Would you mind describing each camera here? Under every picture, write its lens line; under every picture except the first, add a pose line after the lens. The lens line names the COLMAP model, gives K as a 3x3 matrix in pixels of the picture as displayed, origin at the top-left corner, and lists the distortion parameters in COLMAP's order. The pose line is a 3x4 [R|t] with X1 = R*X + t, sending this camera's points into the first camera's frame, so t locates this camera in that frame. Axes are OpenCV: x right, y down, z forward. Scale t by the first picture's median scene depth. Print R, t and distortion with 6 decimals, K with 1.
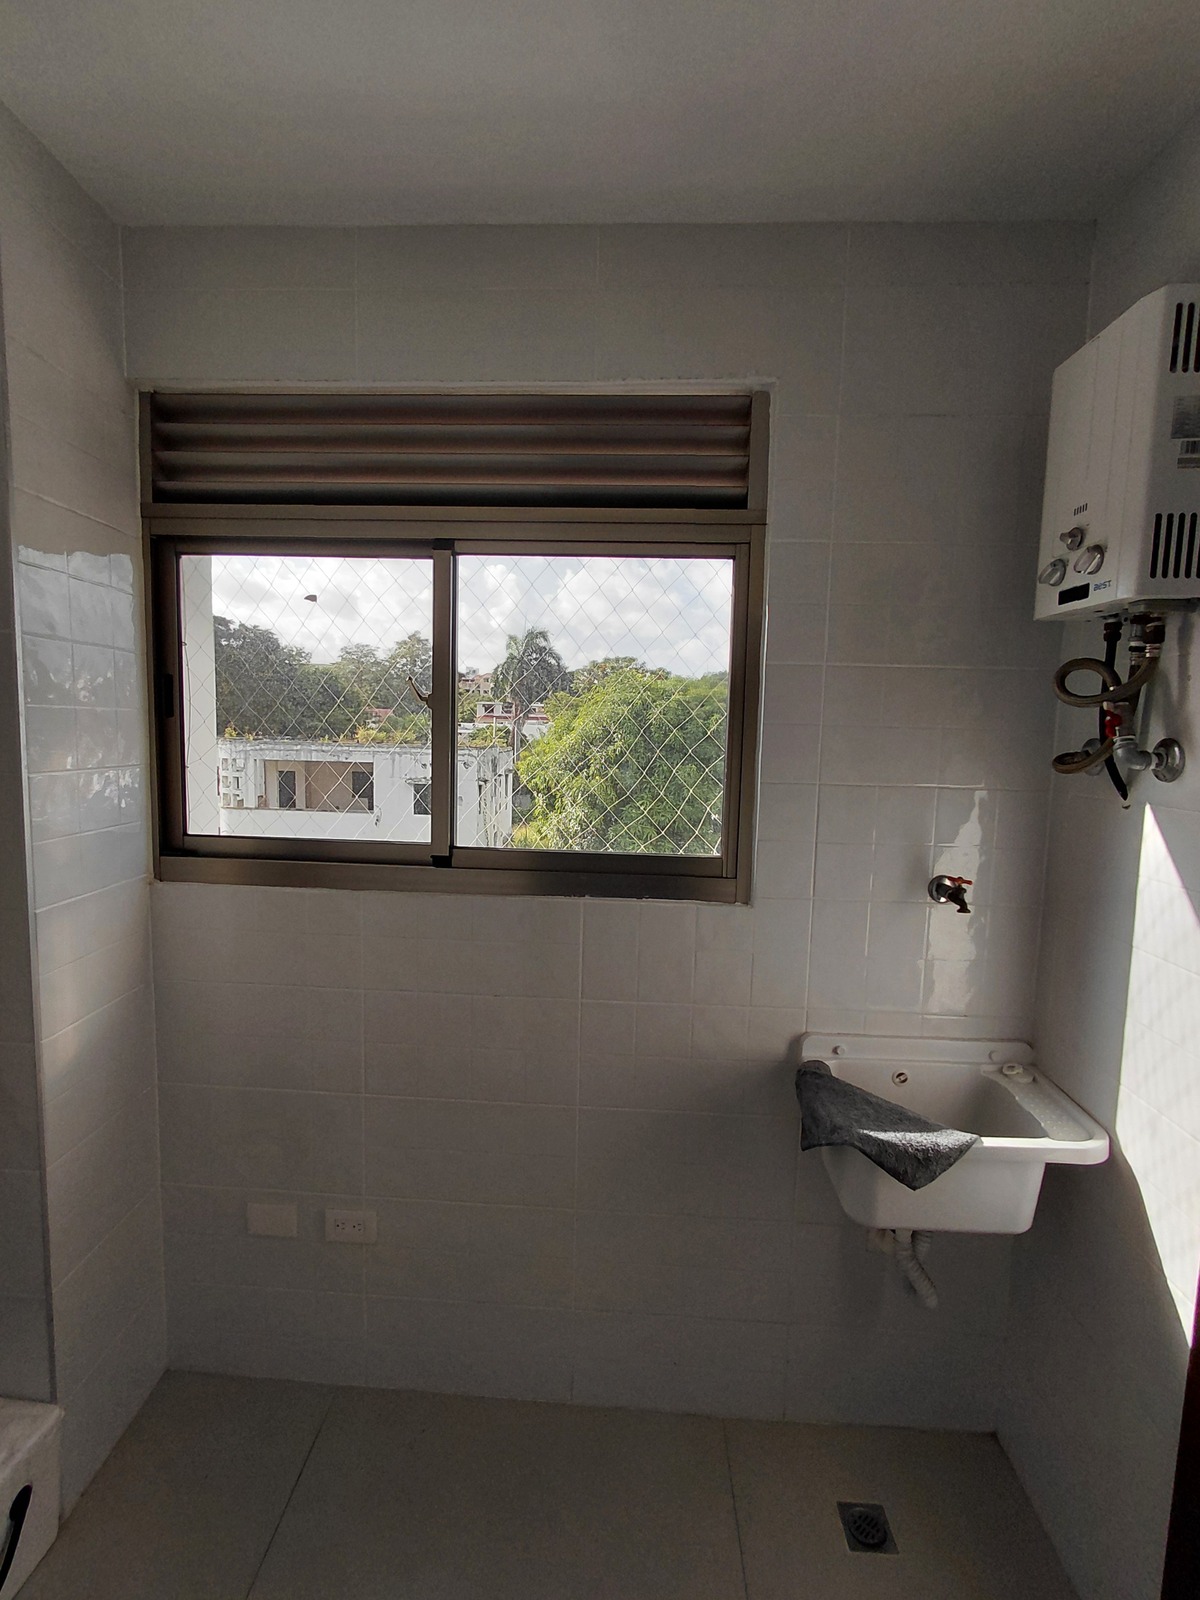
lens RADIAL K [[747.9, 0, 600.0], [0, 747.9, 800.0], [0, 0, 1]] dist [0.000298, 0.000026]
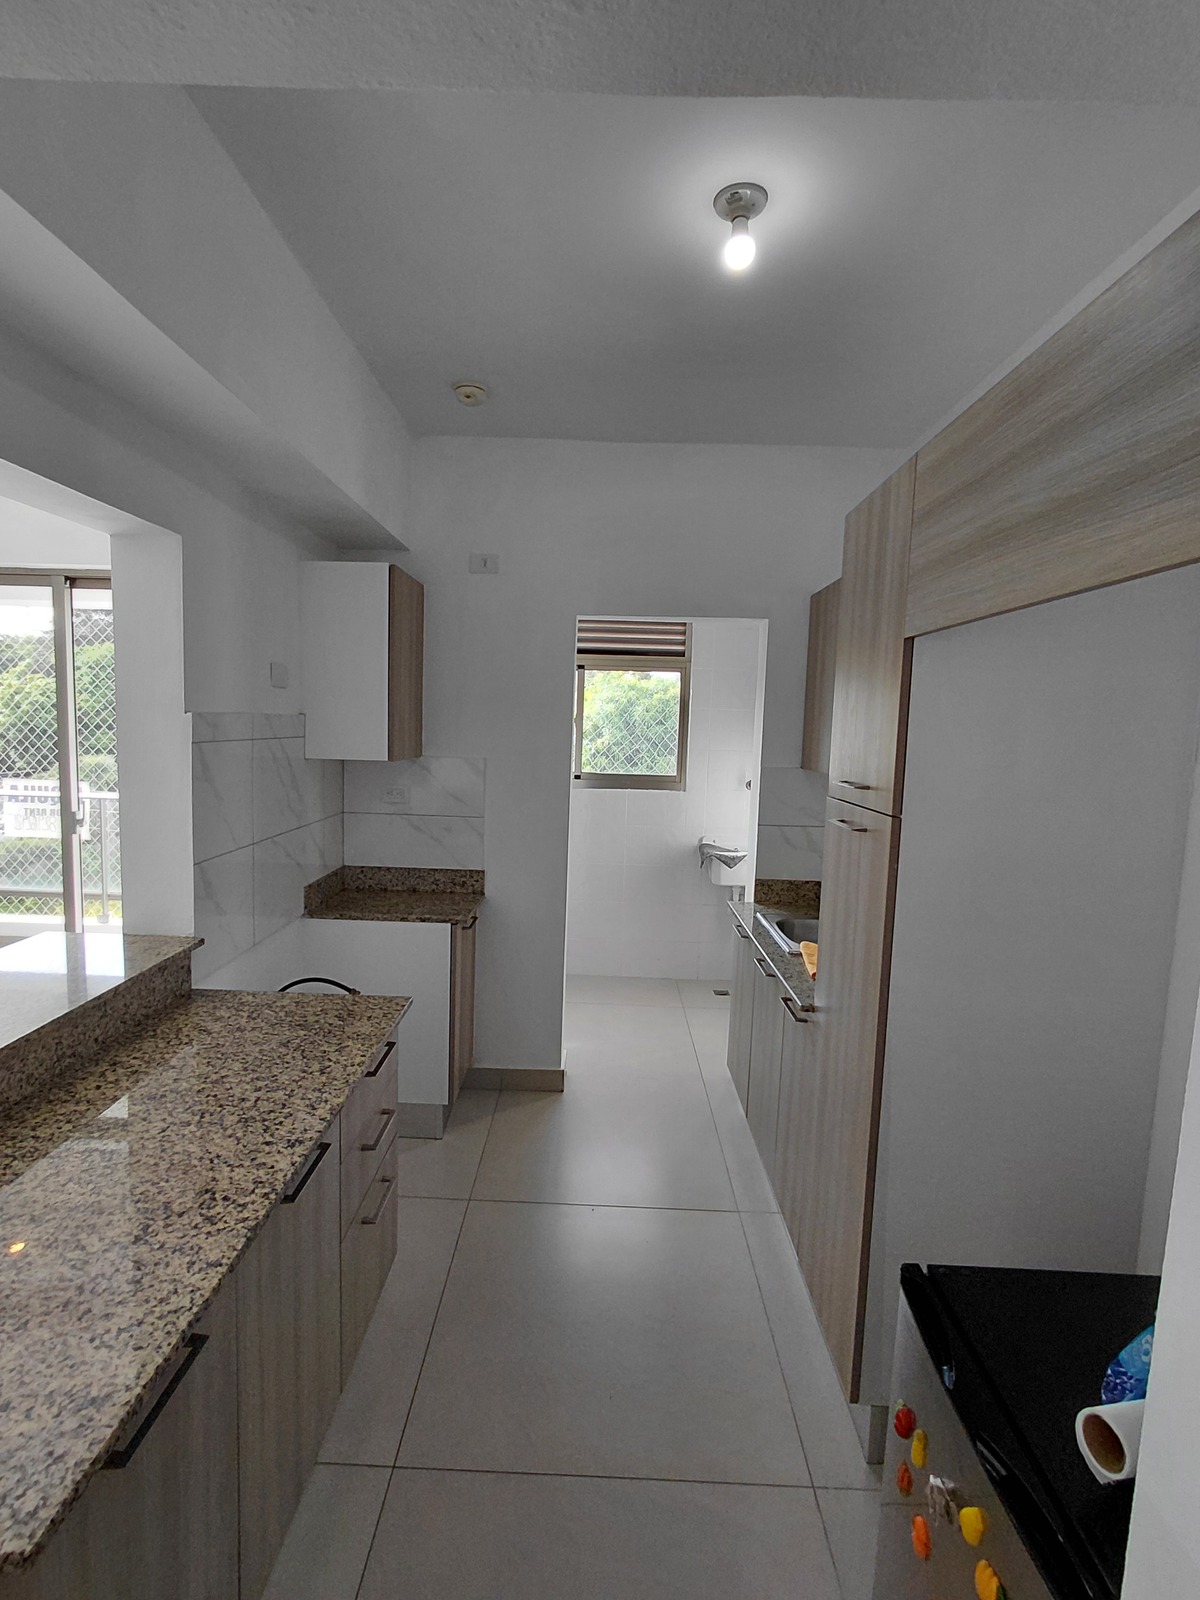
lens RADIAL K [[821.5, 0, 600.0], [0, 821.5, 800.0], [0, 0, 1]] dist [-0.000378, -0.000185]
pose [[0.999399, 0.005688, 0.034199, -0.026526], [-0.005717, 0.999983, 0.000731, 0.018577], [-0.034194, -0.000927, 0.999415, -0.239270]]
